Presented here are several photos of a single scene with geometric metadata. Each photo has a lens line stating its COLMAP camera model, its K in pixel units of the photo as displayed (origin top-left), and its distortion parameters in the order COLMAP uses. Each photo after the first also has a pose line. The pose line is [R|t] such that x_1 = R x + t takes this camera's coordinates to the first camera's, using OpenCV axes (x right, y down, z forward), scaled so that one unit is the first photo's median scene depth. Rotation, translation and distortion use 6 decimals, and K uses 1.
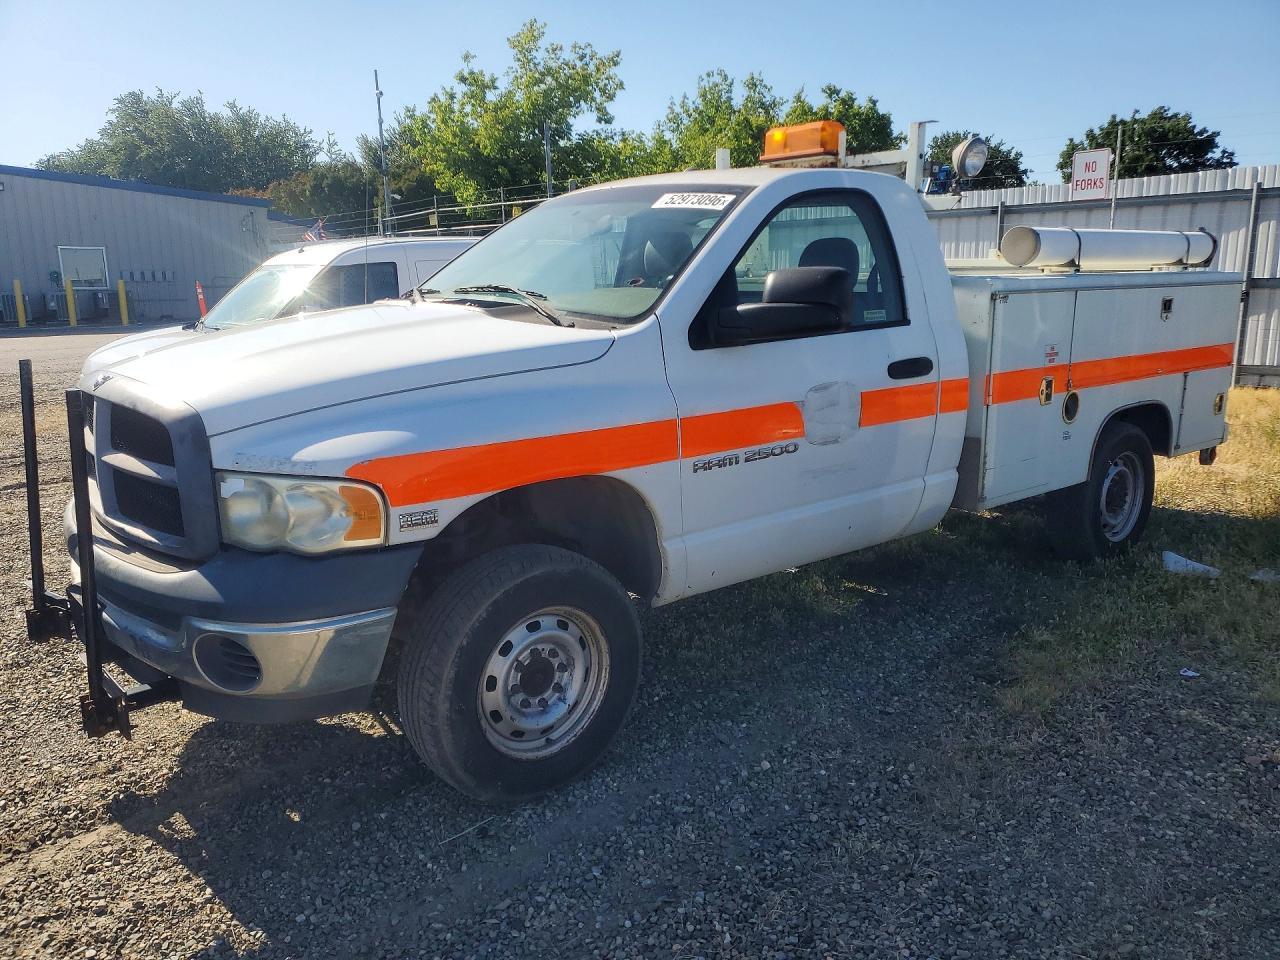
lens RADIAL K [[1011.7, 0, 641.7], [0, 1011.7, 477.9], [0, 0, 1]] dist [0.029949, -0.008533]
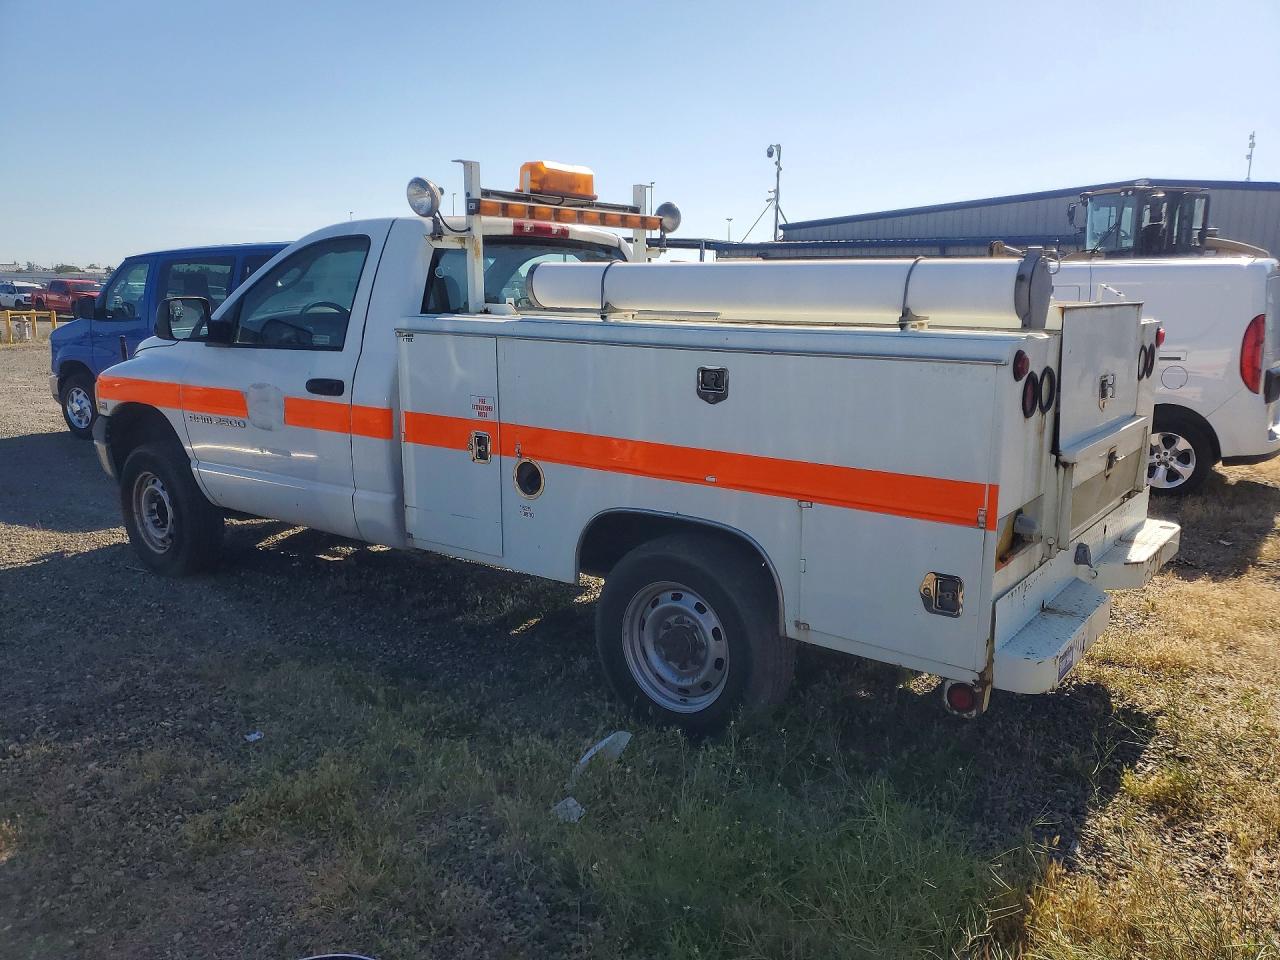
lens RADIAL K [[1011.7, 0, 640.4], [0, 1011.7, 479.6], [0, 0, 1]] dist [0.029949, -0.008533]
pose [[0.232738, 0.195339, -0.952720, 1.470591], [-0.212117, 0.966232, 0.146292, -0.250635], [0.949126, 0.168040, 0.266314, 1.040093]]
